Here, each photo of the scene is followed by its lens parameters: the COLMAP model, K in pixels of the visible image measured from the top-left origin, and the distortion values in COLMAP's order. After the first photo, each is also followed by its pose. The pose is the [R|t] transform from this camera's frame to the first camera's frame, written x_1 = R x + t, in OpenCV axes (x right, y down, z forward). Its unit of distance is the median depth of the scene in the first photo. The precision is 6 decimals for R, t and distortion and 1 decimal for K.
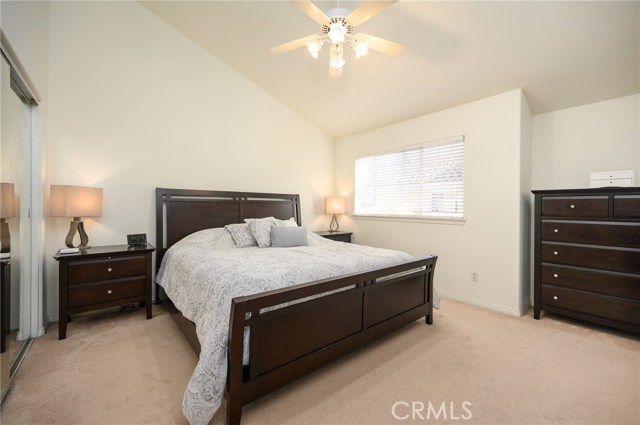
lens RADIAL K [[263.0, 0, 321.1], [0, 263.0, 211.8], [0, 0, 1]] dist [0.003436, 0.000224]
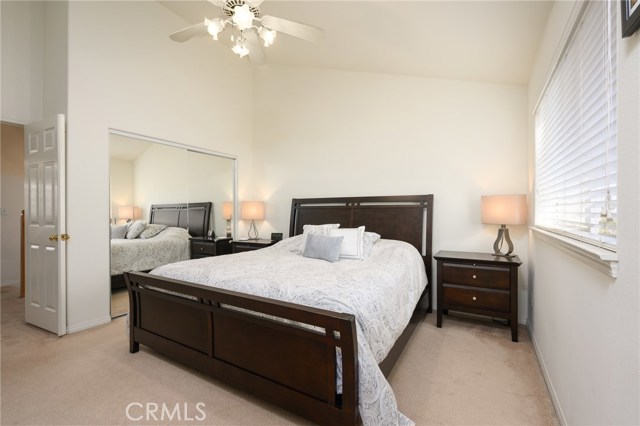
lens RADIAL K [[288.3, 0, 320.6], [0, 288.3, 210.6], [0, 0, 1]] dist [-0.000132, 0.000013]
pose [[0.342752, -0.015167, -0.939304, 0.612402], [-0.018995, 0.999553, -0.023071, -0.001367], [0.939234, 0.025749, 0.342310, 0.541628]]
